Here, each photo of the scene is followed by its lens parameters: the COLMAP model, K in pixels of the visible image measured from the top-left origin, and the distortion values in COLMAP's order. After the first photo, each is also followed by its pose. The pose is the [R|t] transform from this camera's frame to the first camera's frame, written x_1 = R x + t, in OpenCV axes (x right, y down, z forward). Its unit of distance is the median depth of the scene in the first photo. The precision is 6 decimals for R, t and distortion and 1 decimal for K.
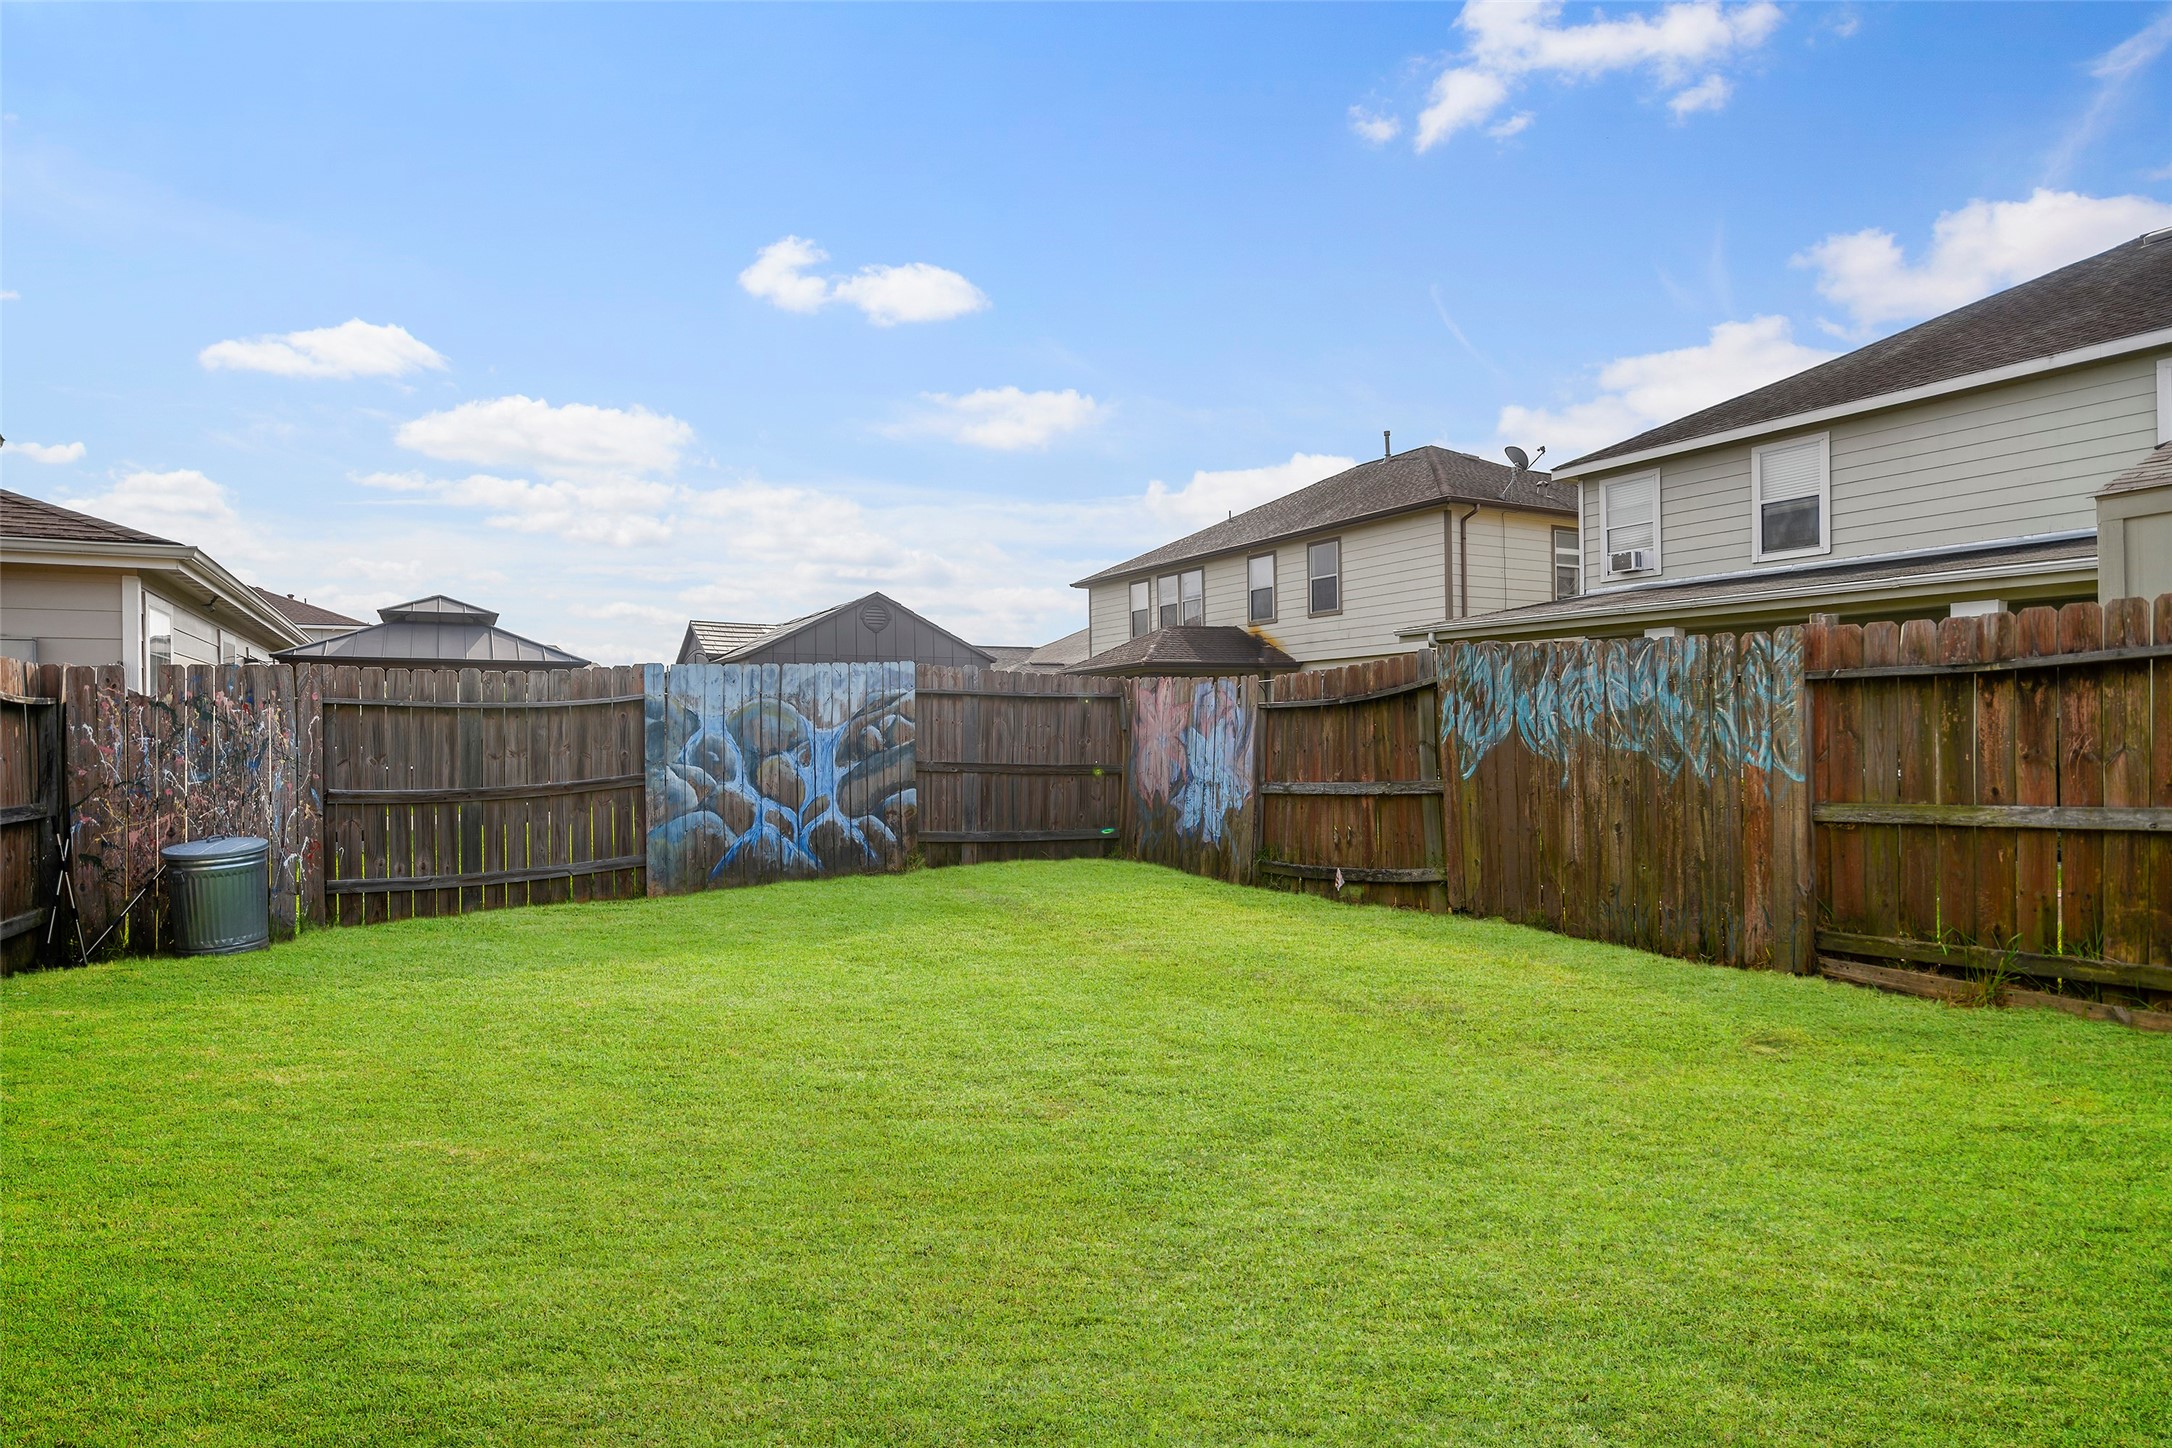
lens RADIAL K [[1137.6, 0, 1086.0], [0, 1137.6, 724.0], [0, 0, 1]] dist [-0.001909, -0.000617]
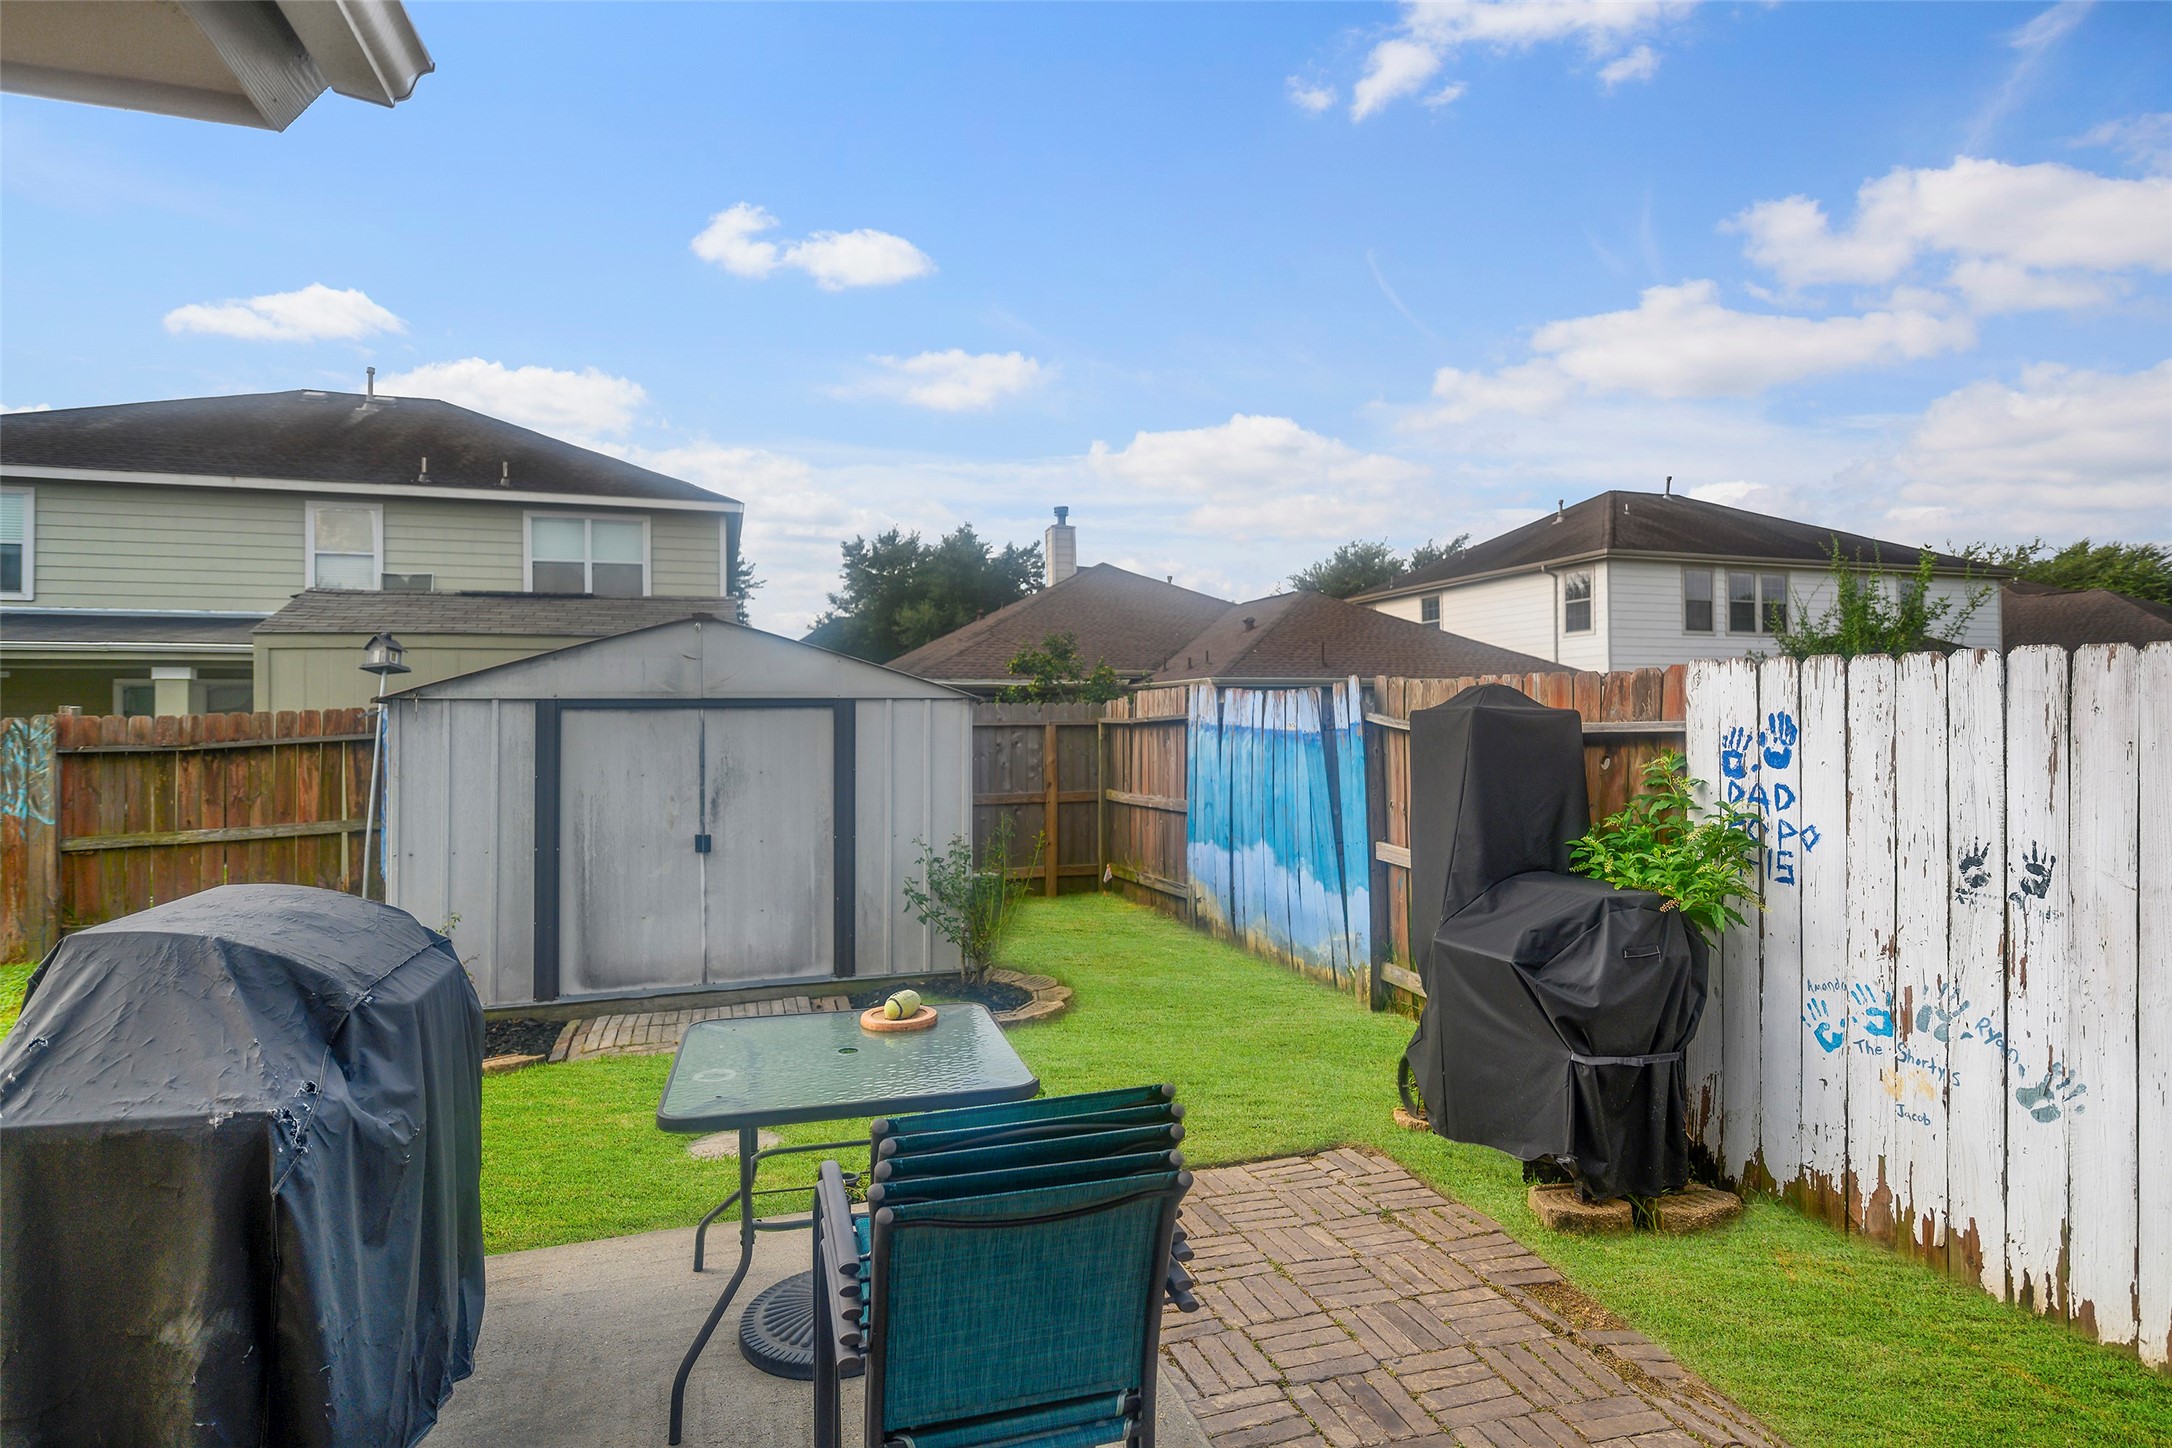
lens RADIAL K [[1096.9, 0, 1080.7], [0, 1096.9, 710.4], [0, 0, 1]] dist [-0.001394, -0.000307]
pose [[0.208129, 0.021274, 0.977870, -0.276088], [0.005371, 0.999724, -0.022892, -0.033135], [-0.978087, 0.010016, 0.207957, -0.337983]]
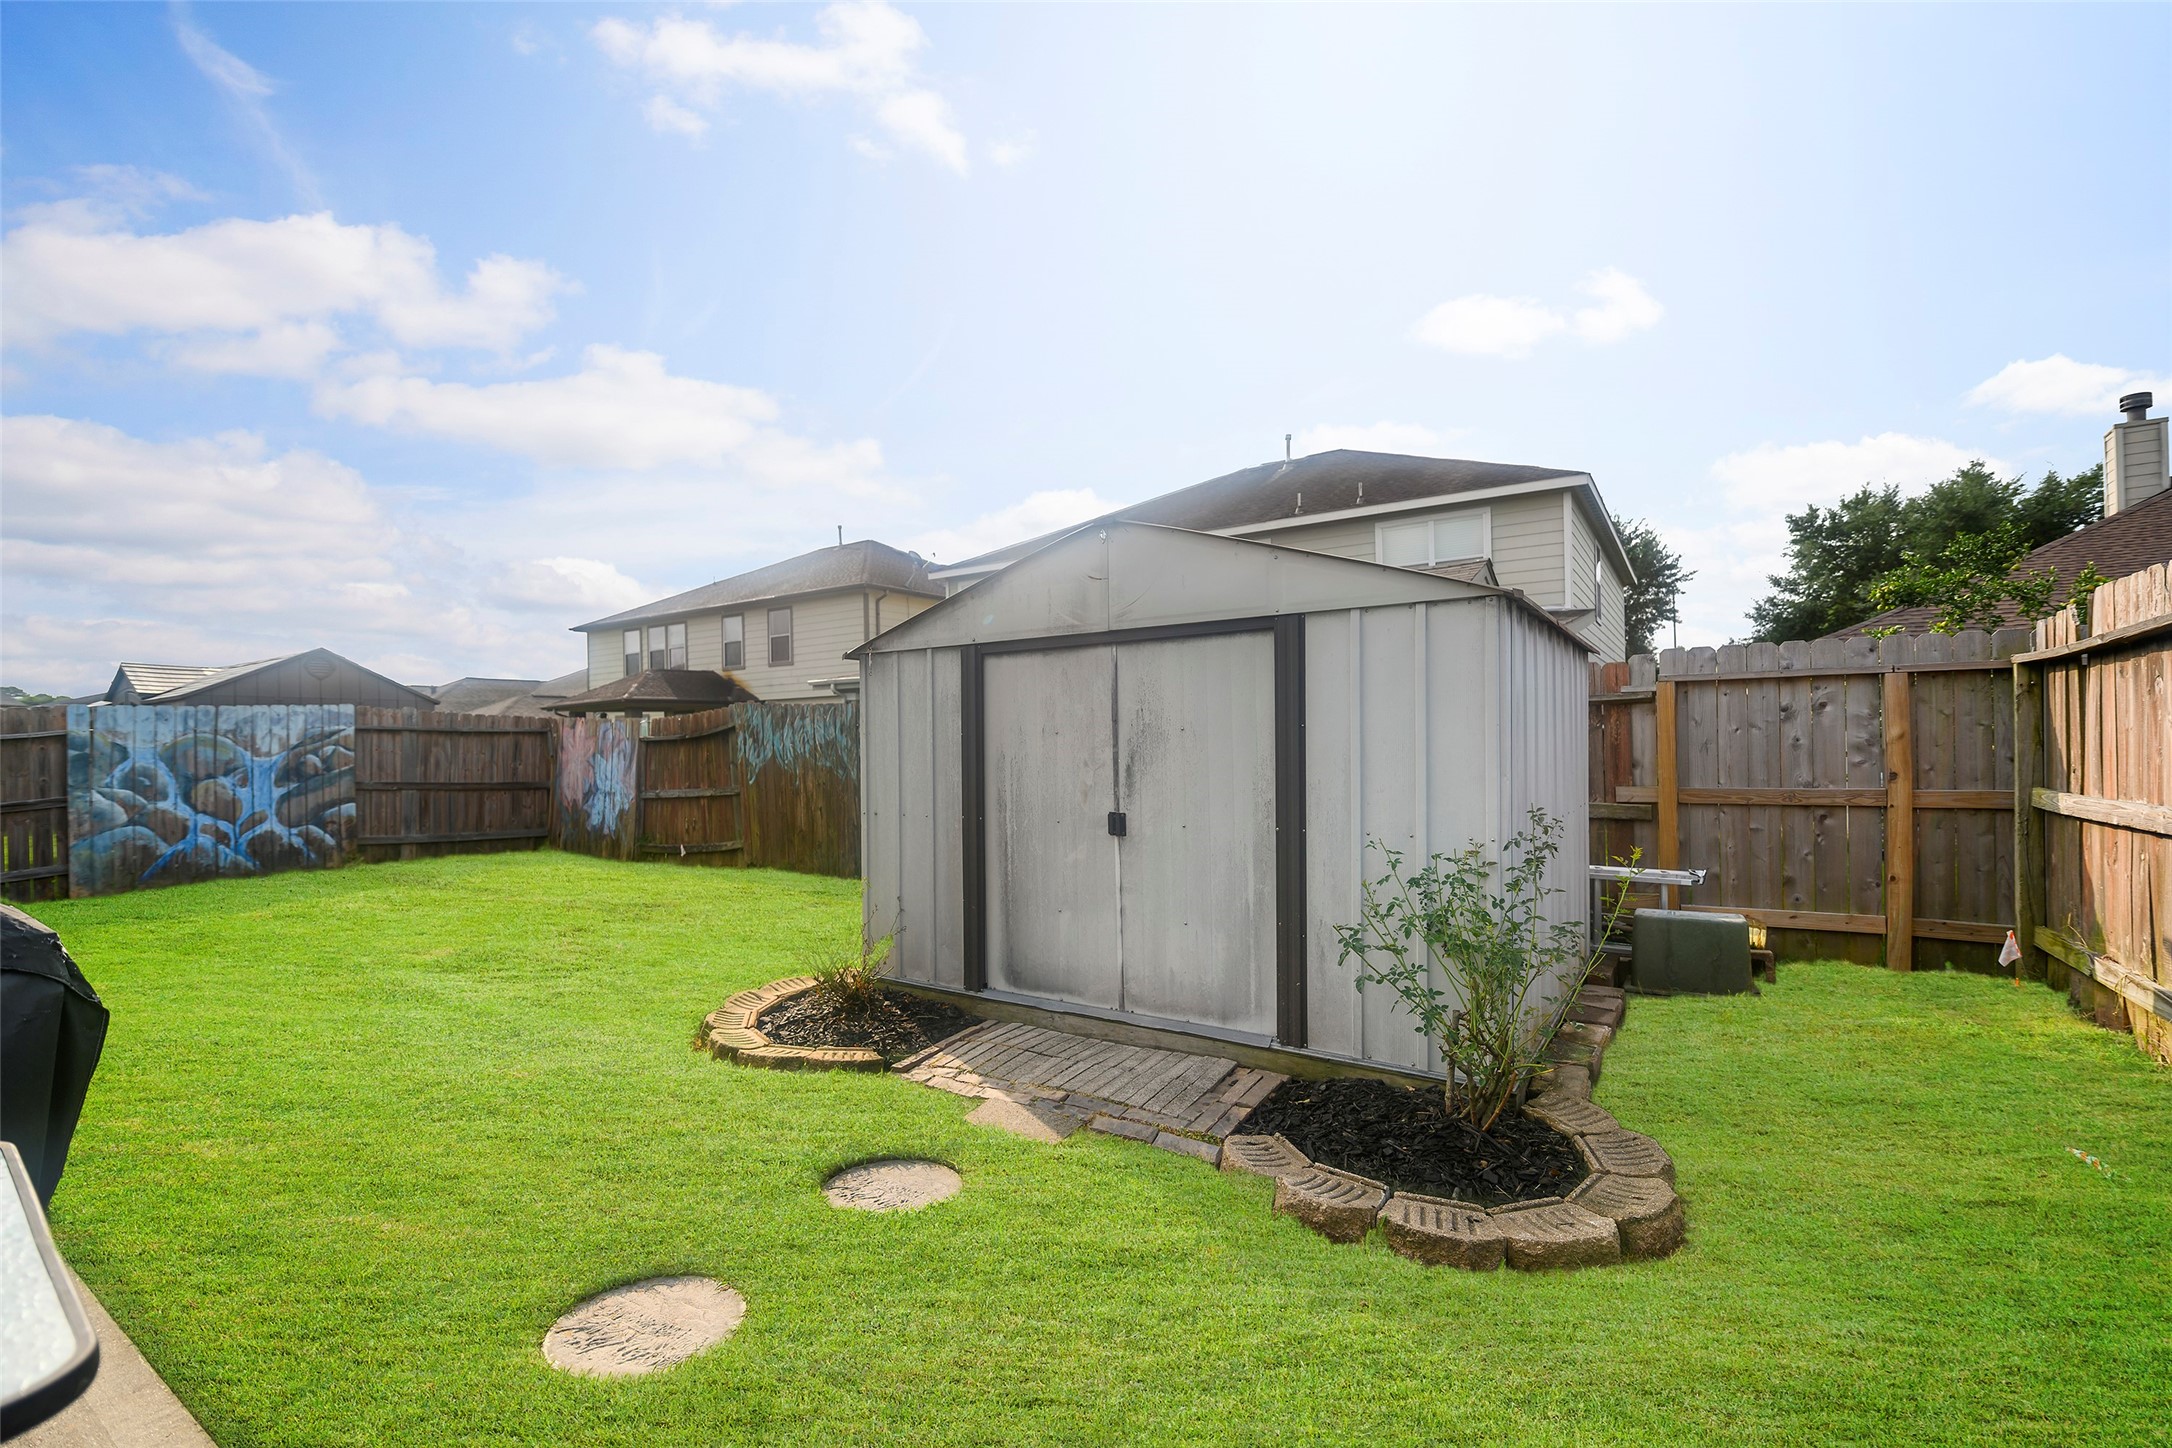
lens RADIAL K [[938.2, 0, 1088.2], [0, 938.2, 740.4], [0, 0, 1]] dist [-0.002189, -0.000928]
pose [[0.893873, -0.001937, 0.448316, 0.128427], [0.005007, 0.999971, -0.005662, -0.004433], [-0.448292, 0.007306, 0.893857, -0.352071]]
